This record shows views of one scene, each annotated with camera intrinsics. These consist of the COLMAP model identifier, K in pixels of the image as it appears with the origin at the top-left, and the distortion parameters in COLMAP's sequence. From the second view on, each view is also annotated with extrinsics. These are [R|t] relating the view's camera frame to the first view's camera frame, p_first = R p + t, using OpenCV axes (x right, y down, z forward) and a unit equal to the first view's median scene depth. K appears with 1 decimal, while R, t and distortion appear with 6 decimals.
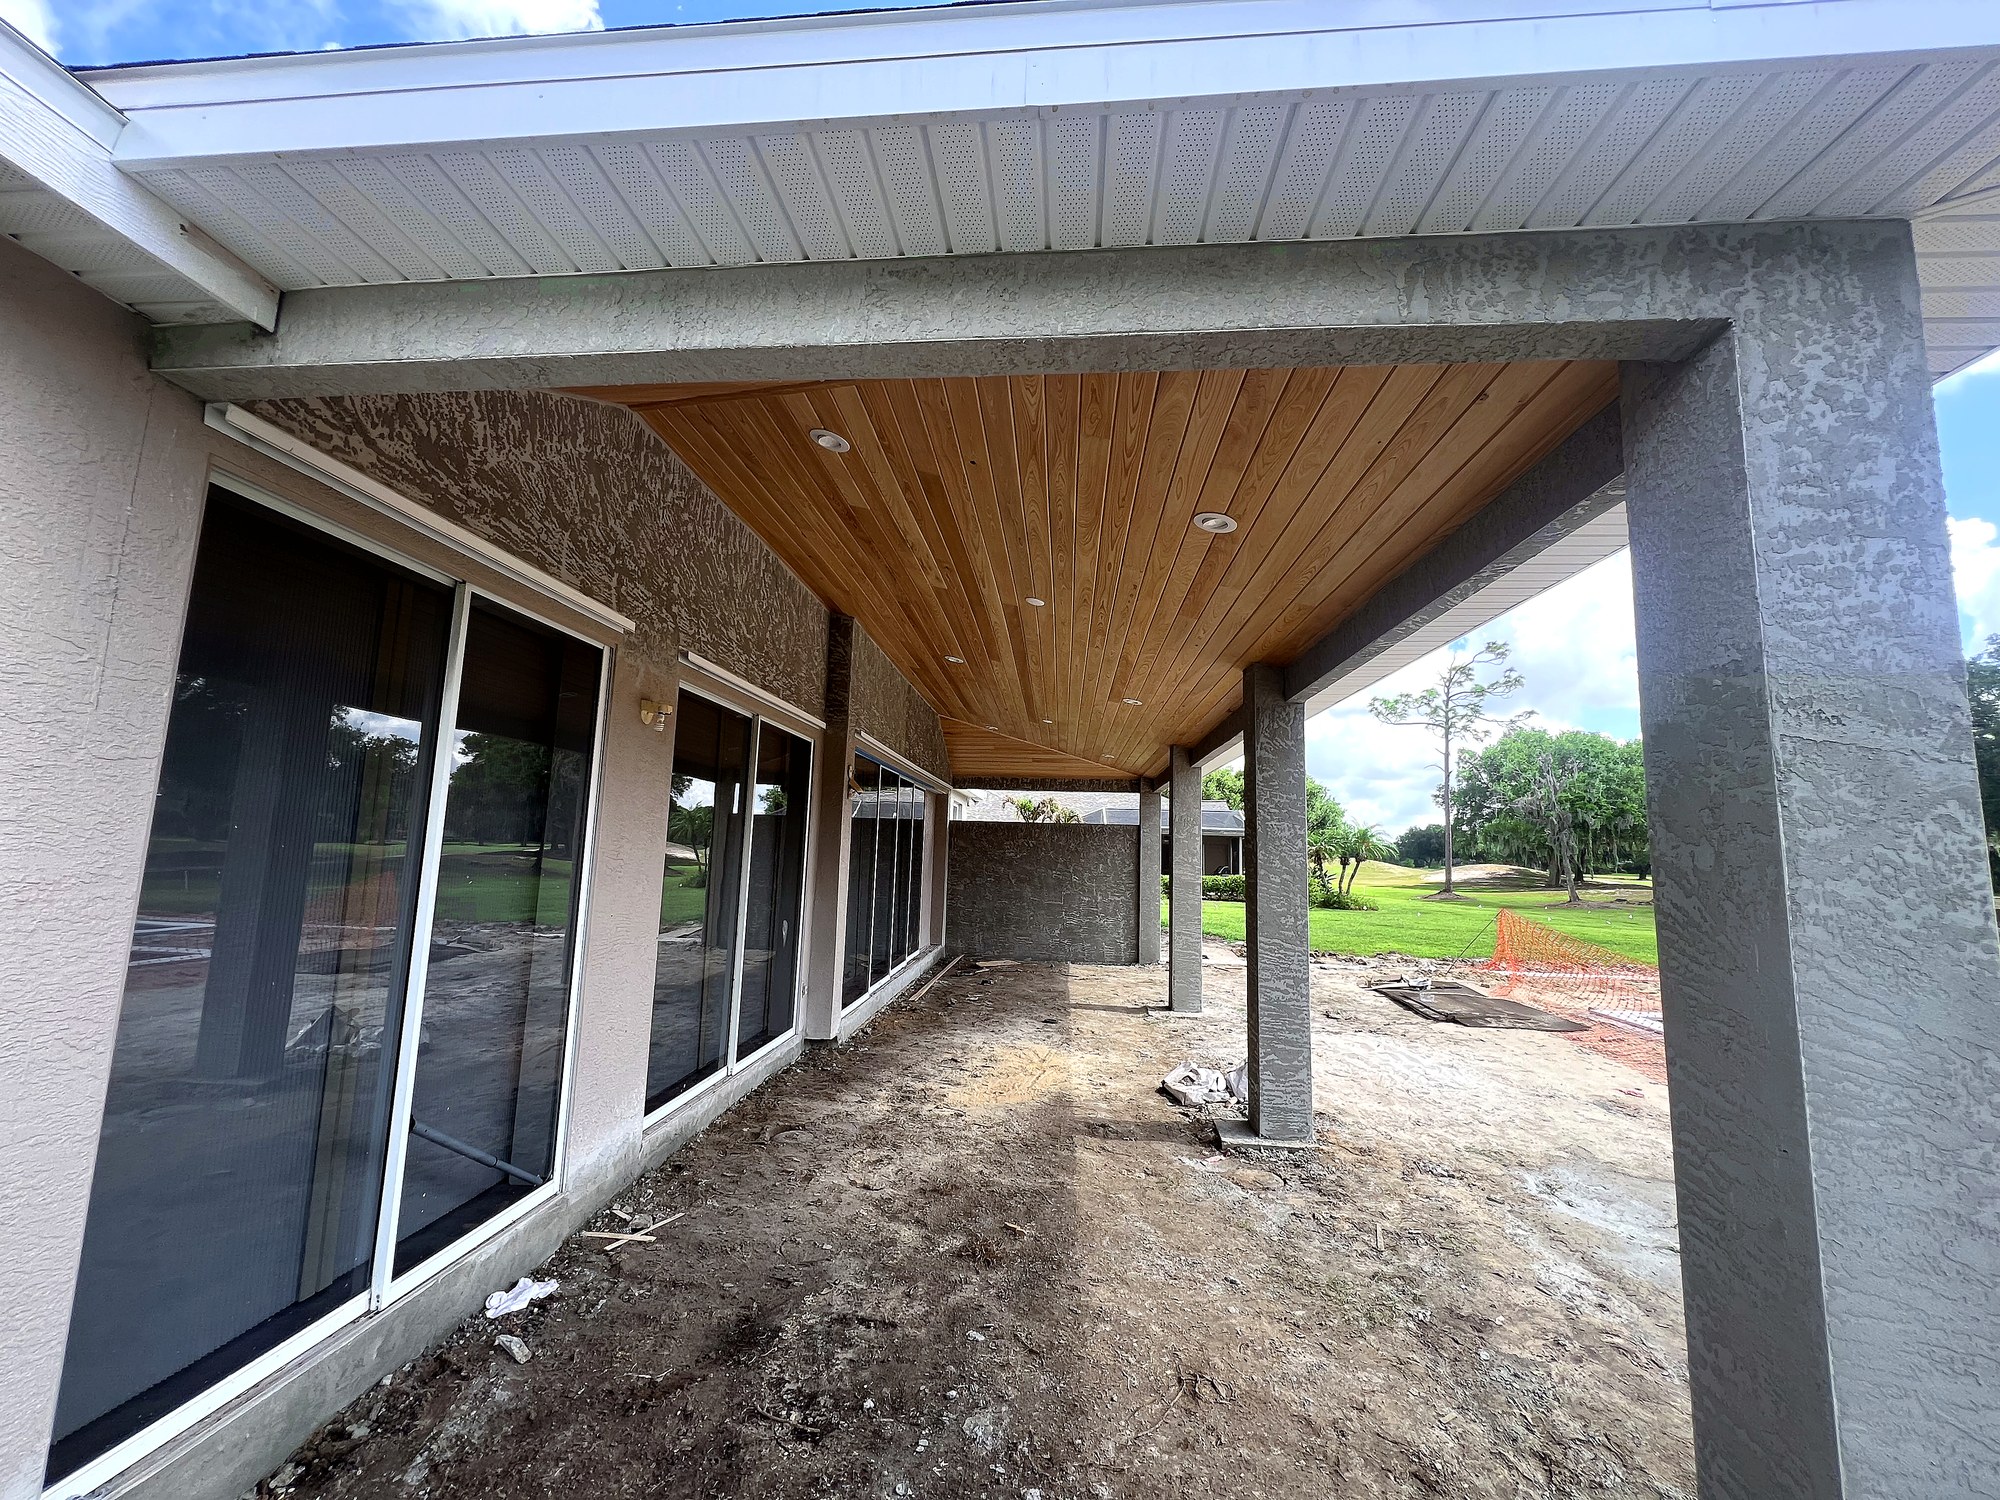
lens RADIAL K [[799.9, 0, 993.3], [0, 799.9, 743.8], [0, 0, 1]] dist [-0.001286, 0.000333]
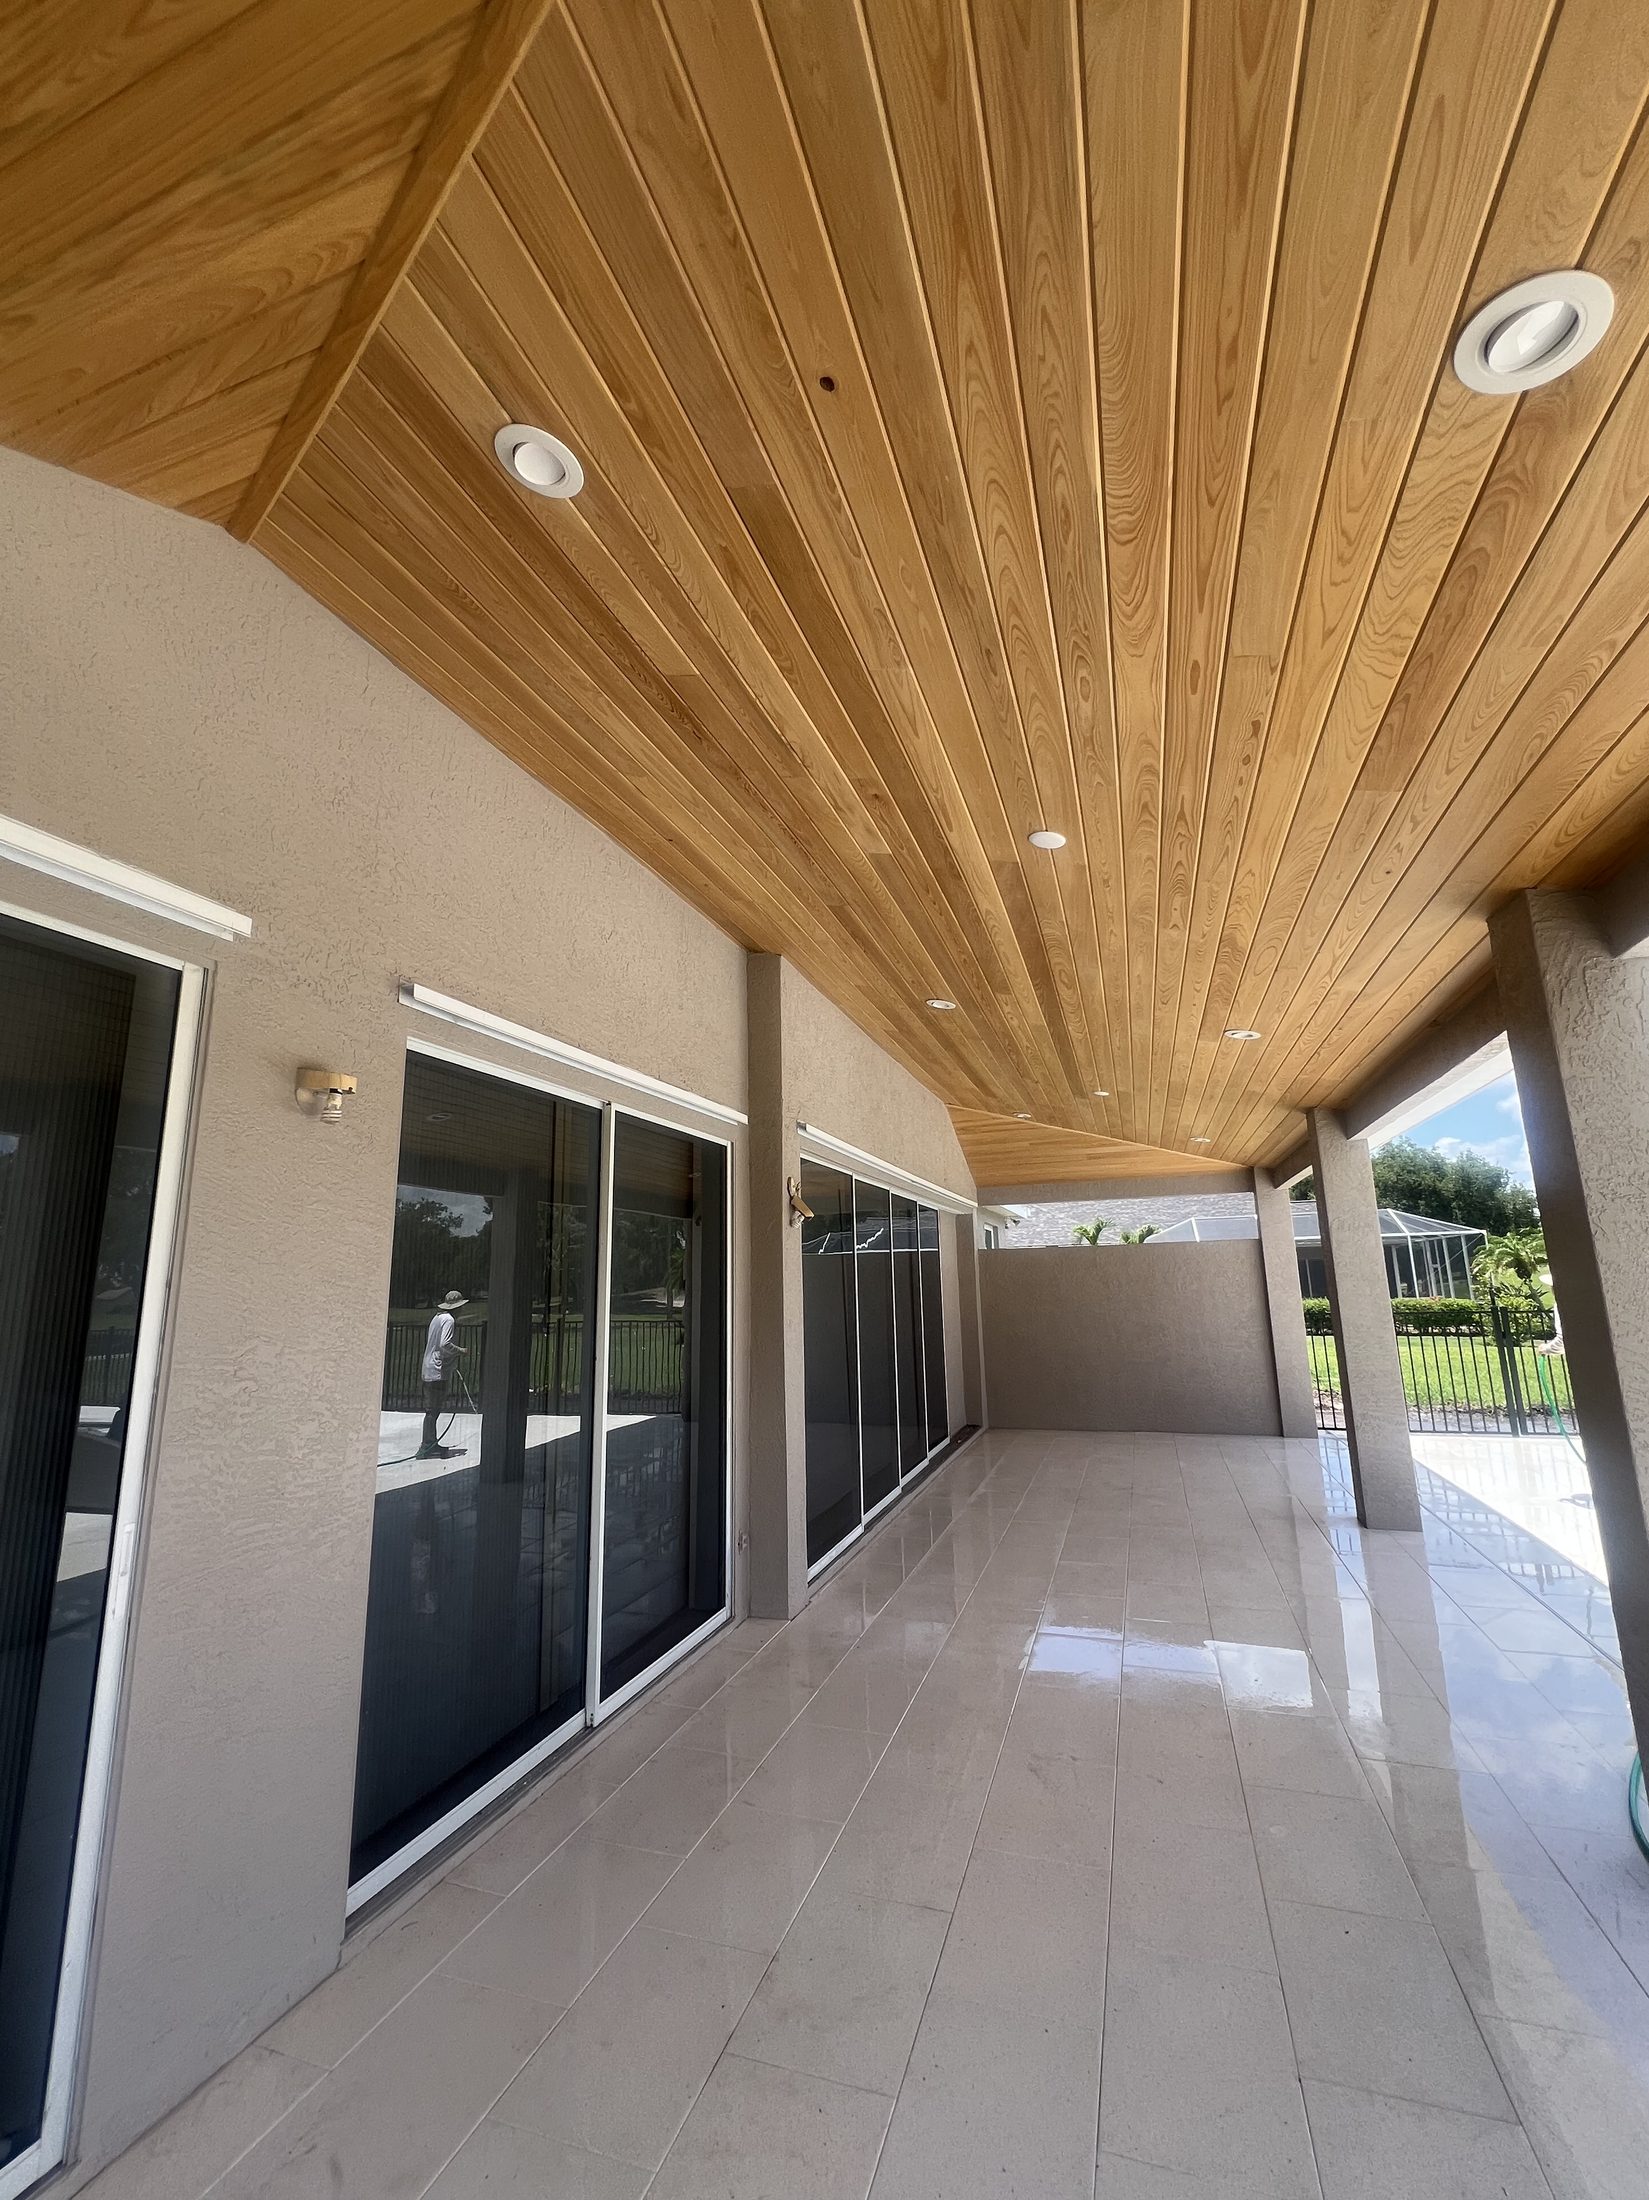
lens RADIAL K [[910.8, 0, 824.5], [0, 910.8, 1100.0], [0, 0, 1]] dist [-0.001997, -0.000231]
pose [[0.968809, -0.101667, -0.225995, 0.024514], [0.085723, 0.993158, -0.079303, 0.030166], [0.232512, 0.057456, 0.970895, 0.338709]]
